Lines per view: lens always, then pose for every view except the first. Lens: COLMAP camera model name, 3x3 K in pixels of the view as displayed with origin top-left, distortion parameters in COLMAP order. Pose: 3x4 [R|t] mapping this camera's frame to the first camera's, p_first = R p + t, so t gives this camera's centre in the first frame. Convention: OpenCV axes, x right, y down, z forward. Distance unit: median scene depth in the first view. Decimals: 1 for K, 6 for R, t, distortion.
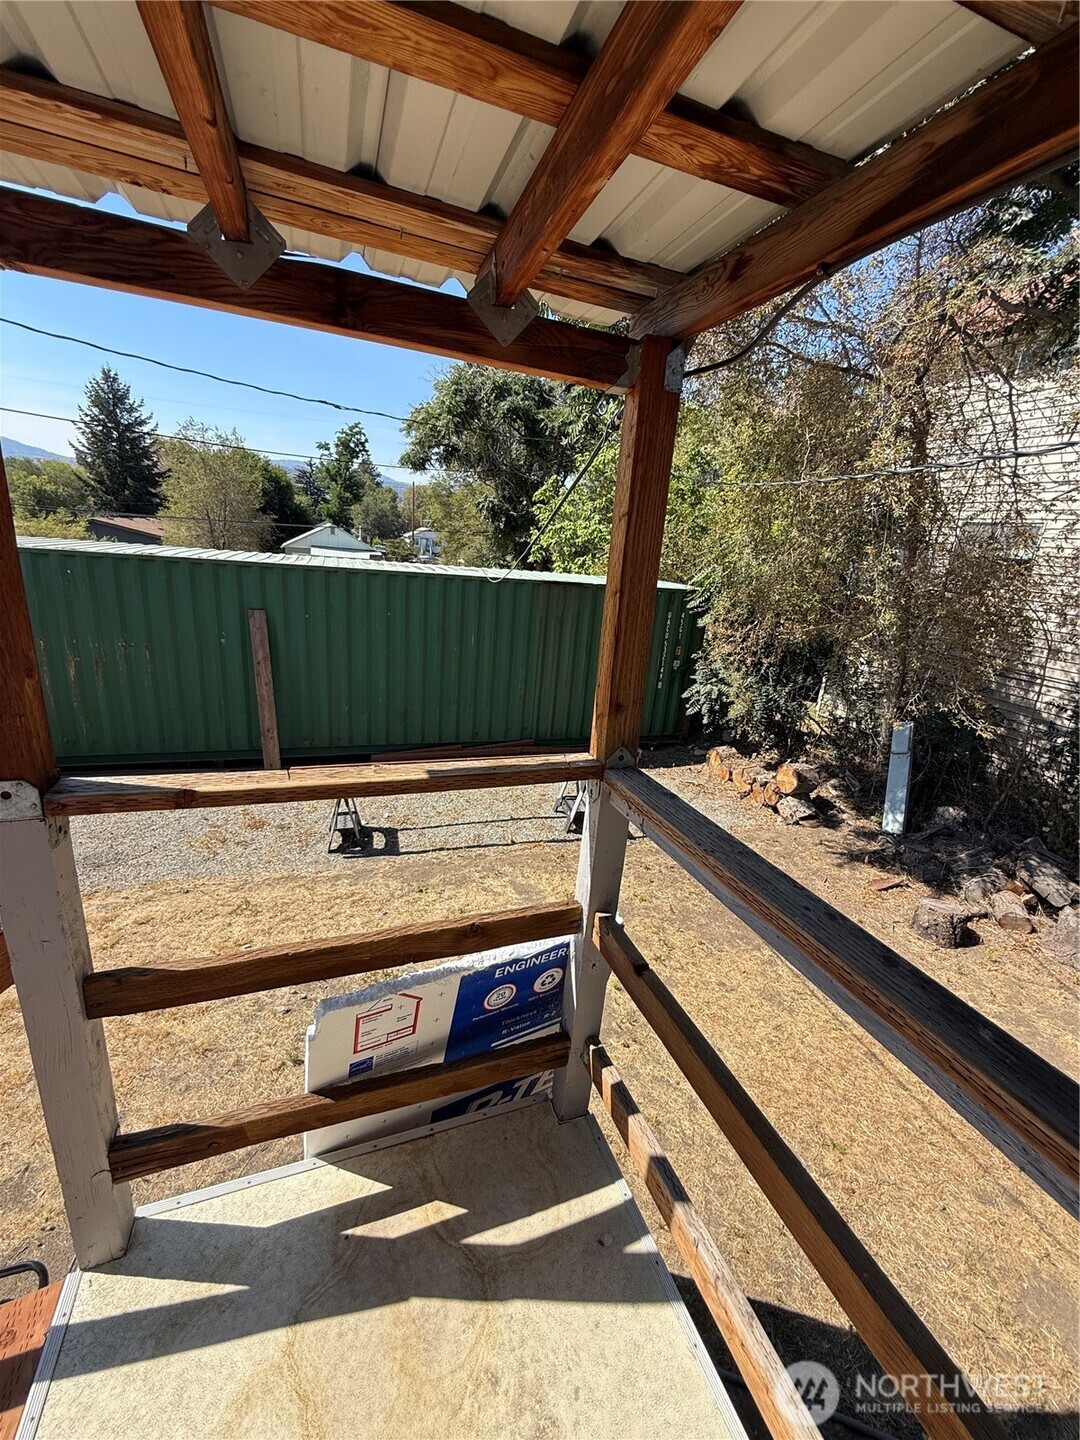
lens RADIAL K [[575.2, 0, 538.8], [0, 575.2, 719.5], [0, 0, 1]] dist [-0.001059, 0.001019]
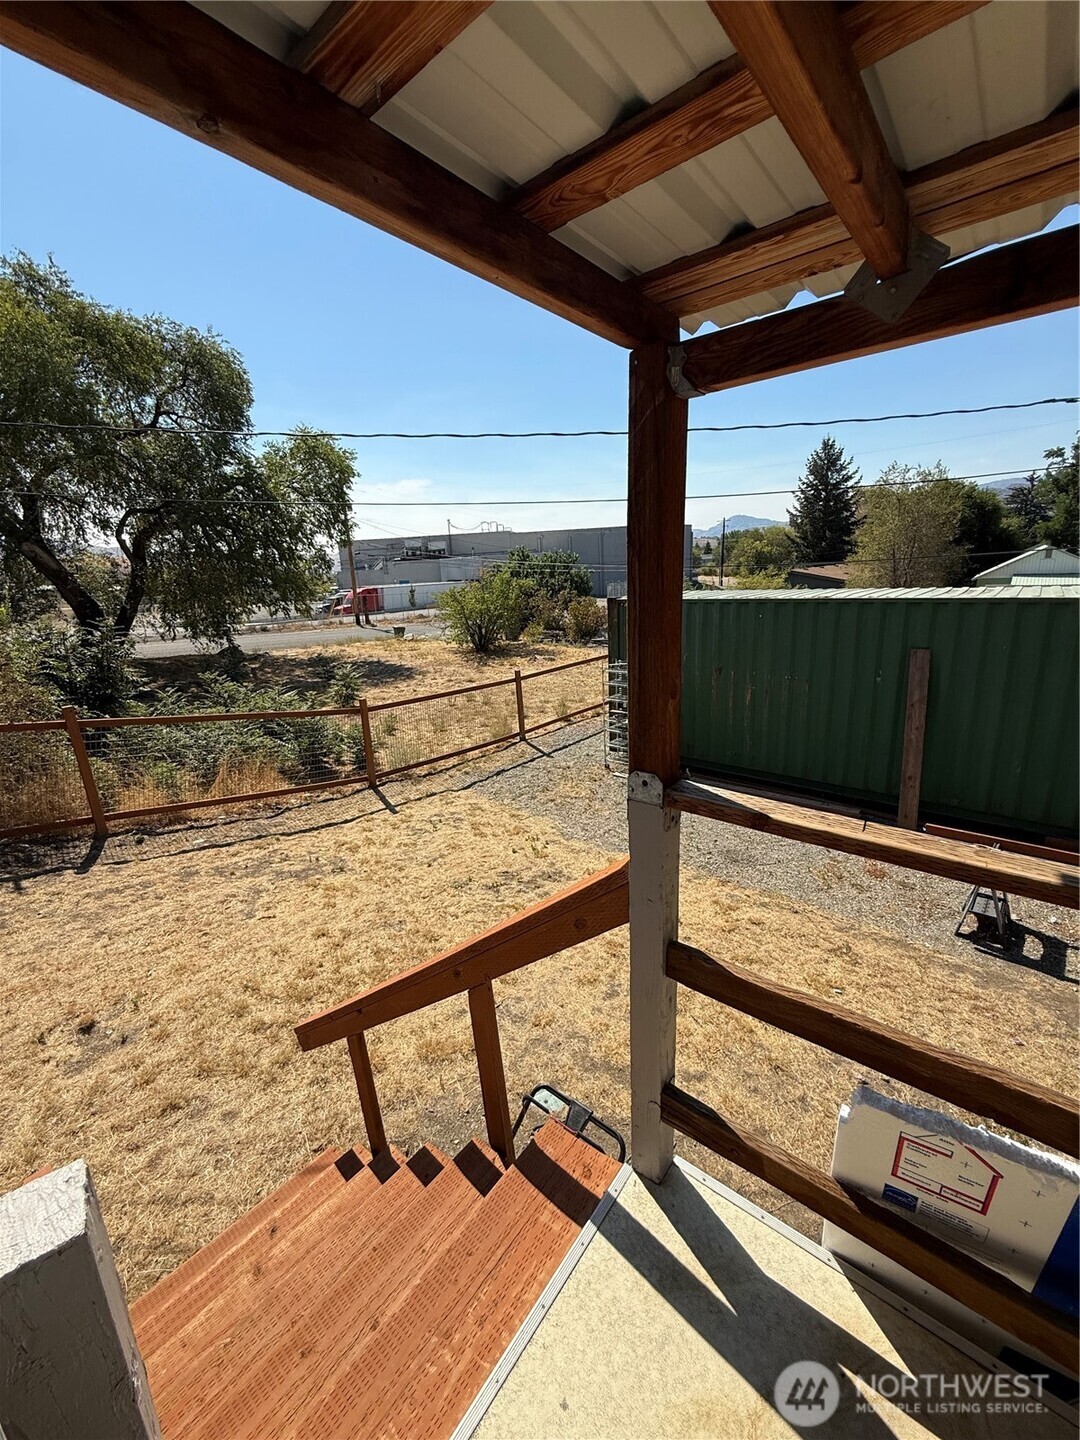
lens RADIAL K [[575.2, 0, 541.1], [0, 575.2, 719.6], [0, 0, 1]] dist [-0.001059, 0.001019]
pose [[0.505810, 0.114485, -0.855014, 0.010248], [-0.169988, 0.984948, 0.031321, -0.001884], [0.845731, 0.129500, 0.517658, 0.008802]]
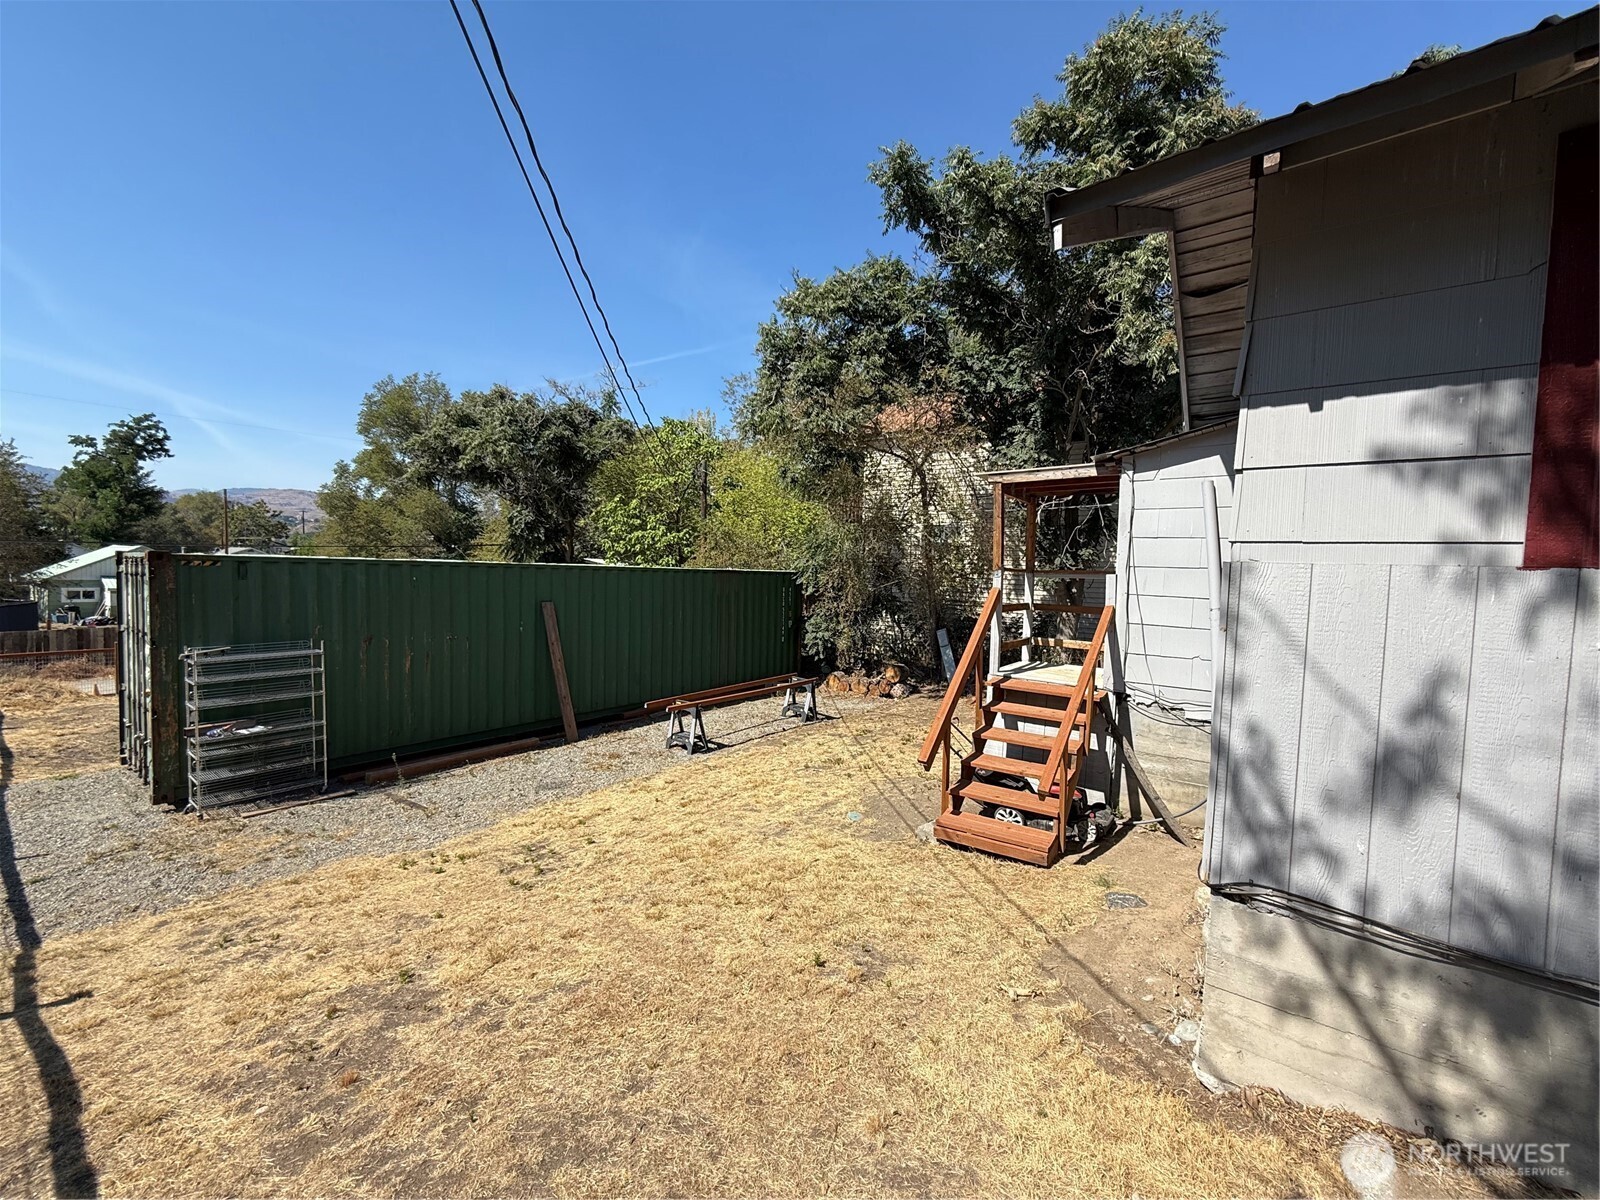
lens RADIAL K [[639.1, 0, 802.4], [0, 639.1, 600.6], [0, 0, 1]] dist [-0.001059, 0.001019]
pose [[0.830507, -0.085838, 0.550354, -0.883677], [0.204297, 0.966139, -0.157605, 0.155043], [-0.518190, 0.243327, 0.819922, -0.477723]]
